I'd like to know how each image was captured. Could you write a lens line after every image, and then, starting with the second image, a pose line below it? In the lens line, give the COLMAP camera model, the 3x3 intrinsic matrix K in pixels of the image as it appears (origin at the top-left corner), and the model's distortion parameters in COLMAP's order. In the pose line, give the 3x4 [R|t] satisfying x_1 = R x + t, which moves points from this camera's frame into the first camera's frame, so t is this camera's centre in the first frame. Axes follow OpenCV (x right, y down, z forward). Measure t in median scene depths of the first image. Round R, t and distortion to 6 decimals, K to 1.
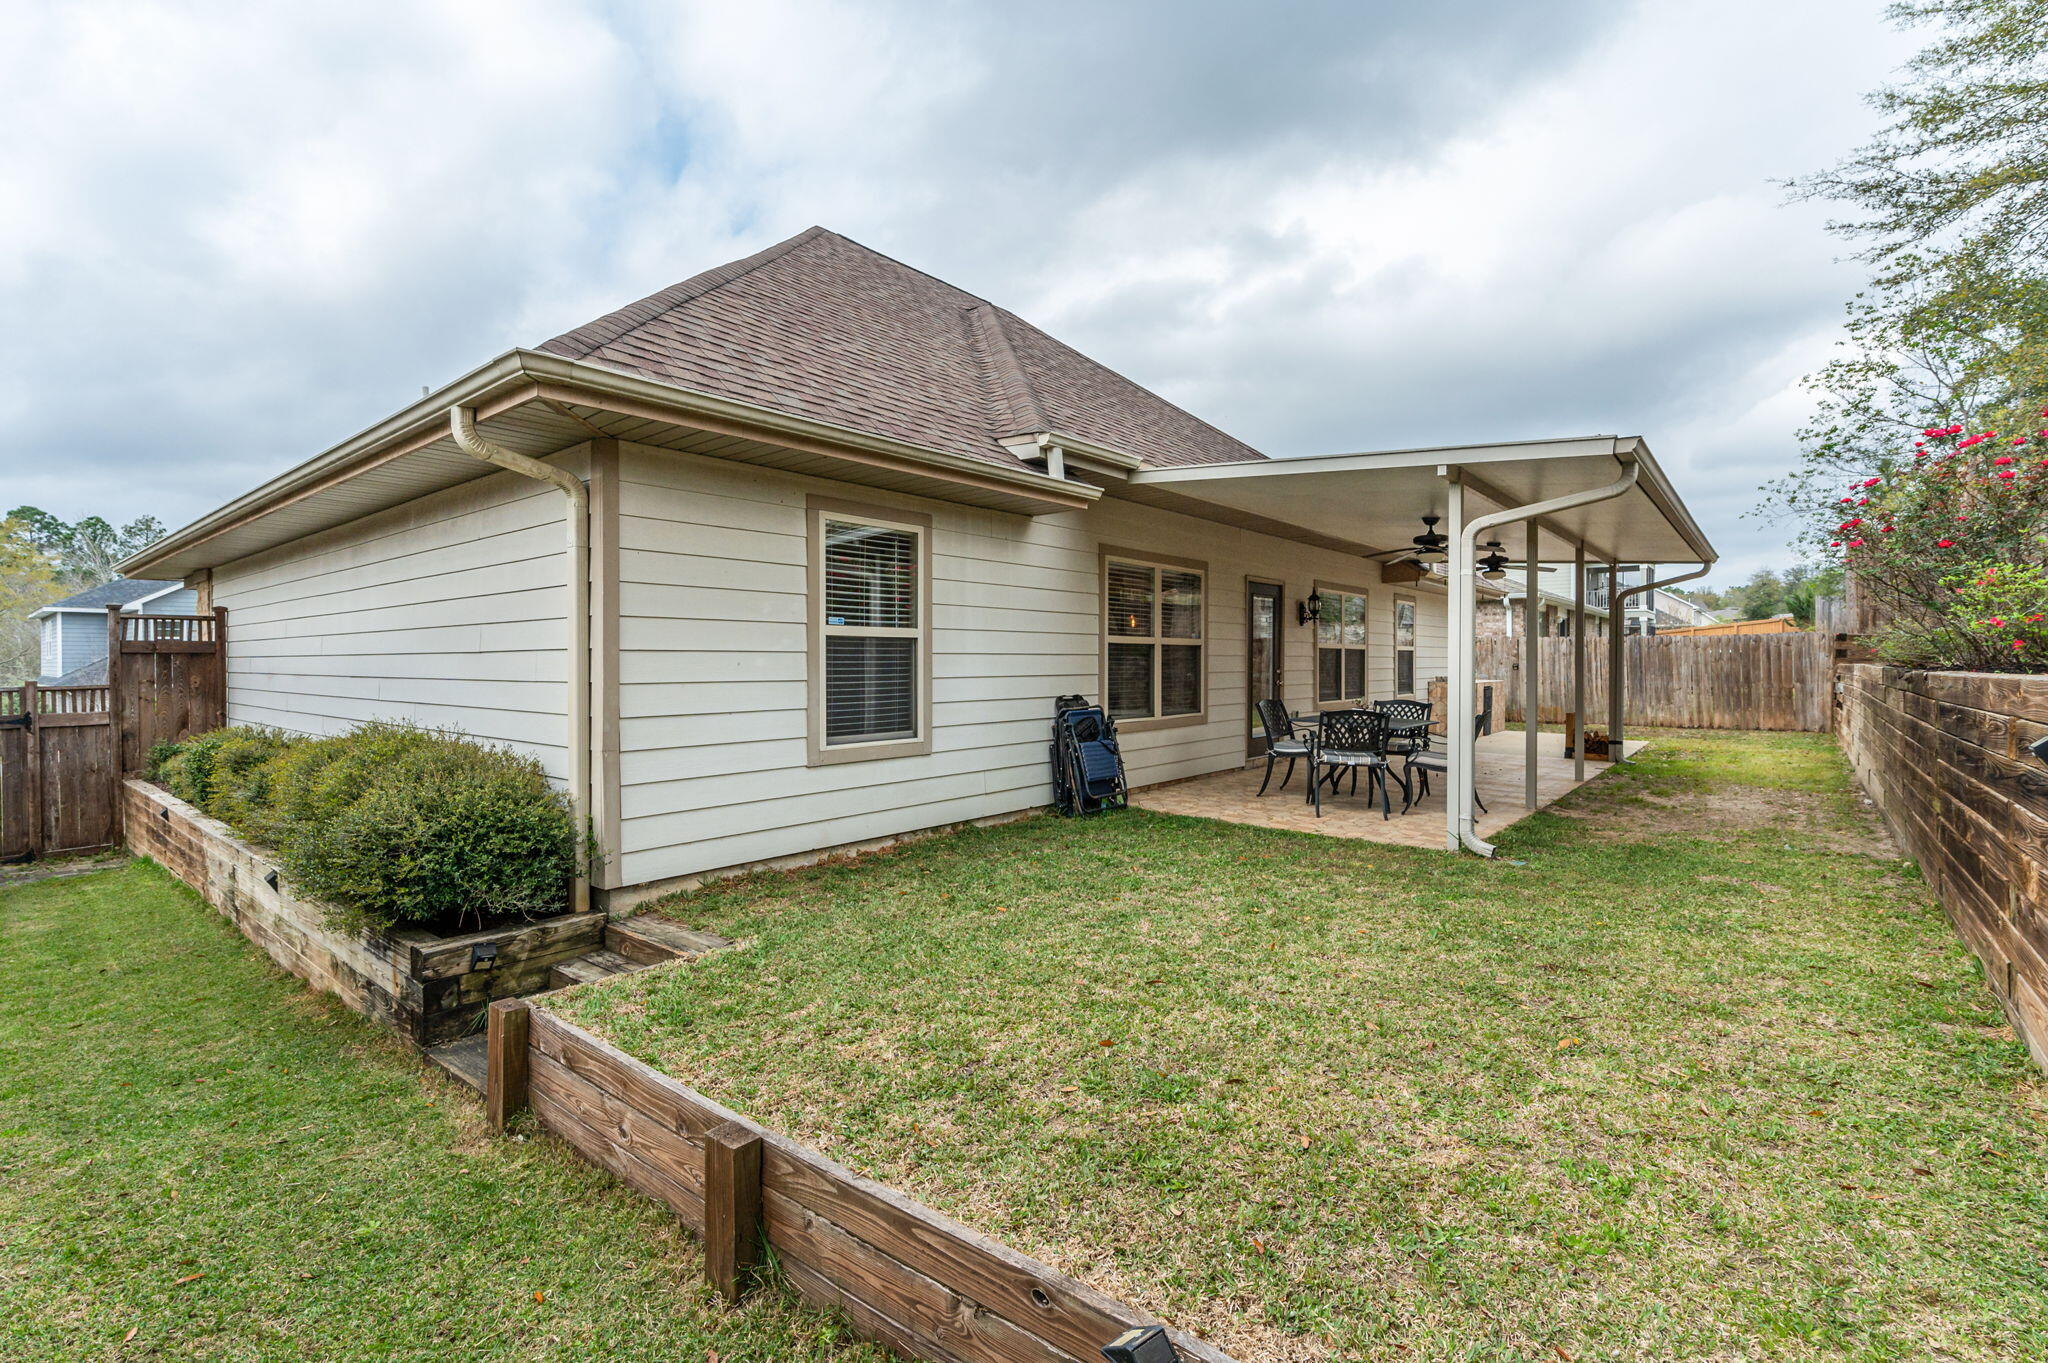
lens RADIAL K [[922.8, 0, 1035.7], [0, 922.8, 661.6], [0, 0, 1]] dist [-0.004834, -0.000690]
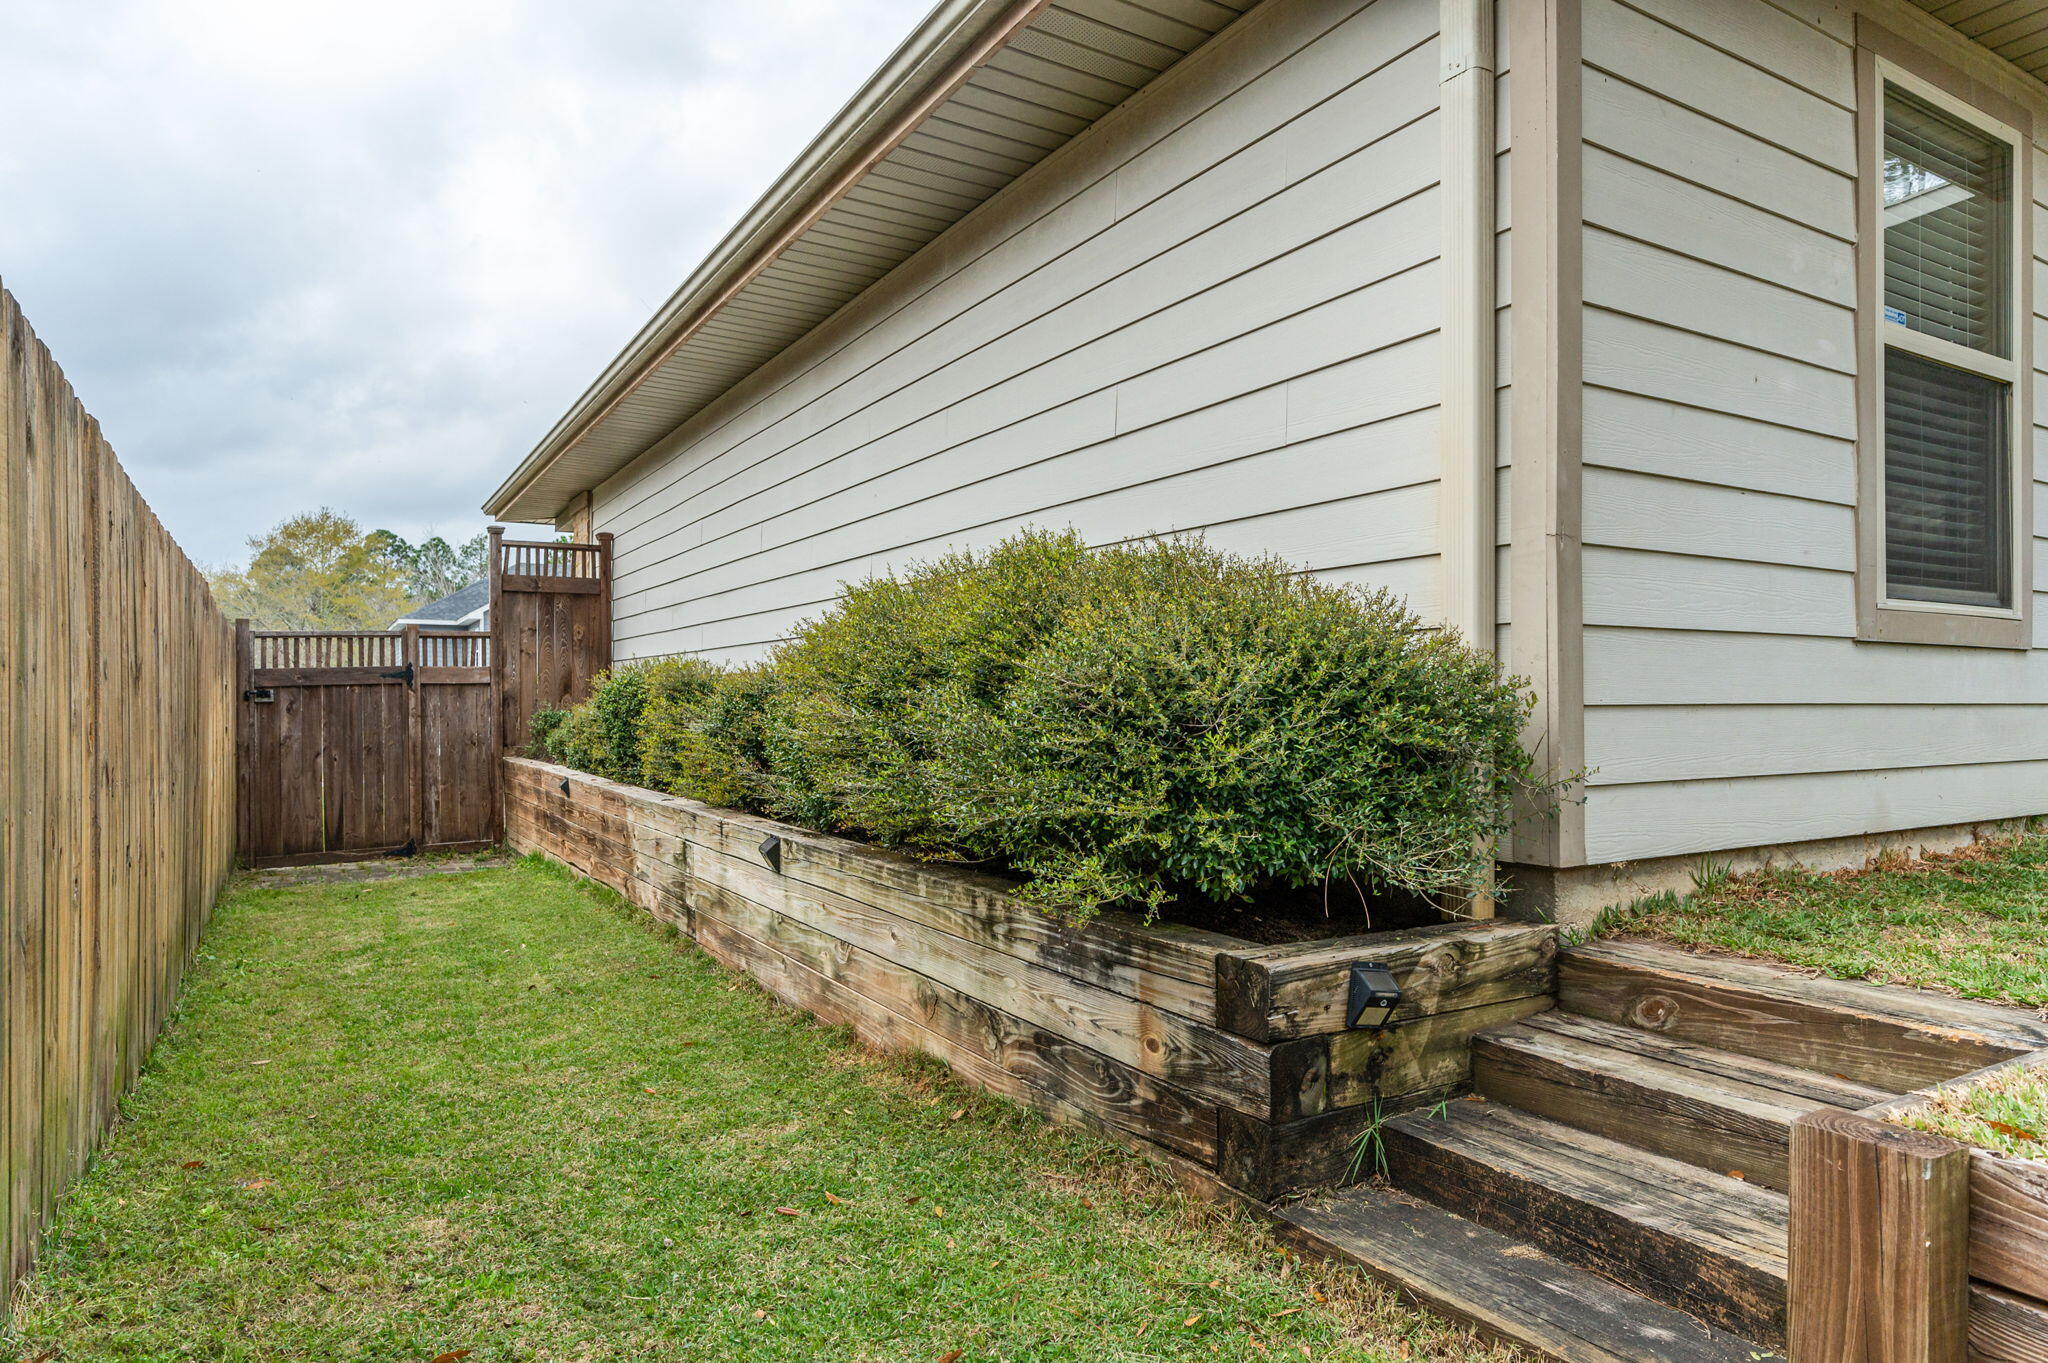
lens RADIAL K [[1227.5, 0, 1022.6], [0, 1227.5, 694.6], [0, 0, 1]] dist [-0.007923, -0.000406]
pose [[0.939849, -0.000762, -0.341591, -0.377531], [-0.001223, 0.999984, -0.005595, 0.128941], [0.341589, 0.005676, 0.939832, 0.296145]]
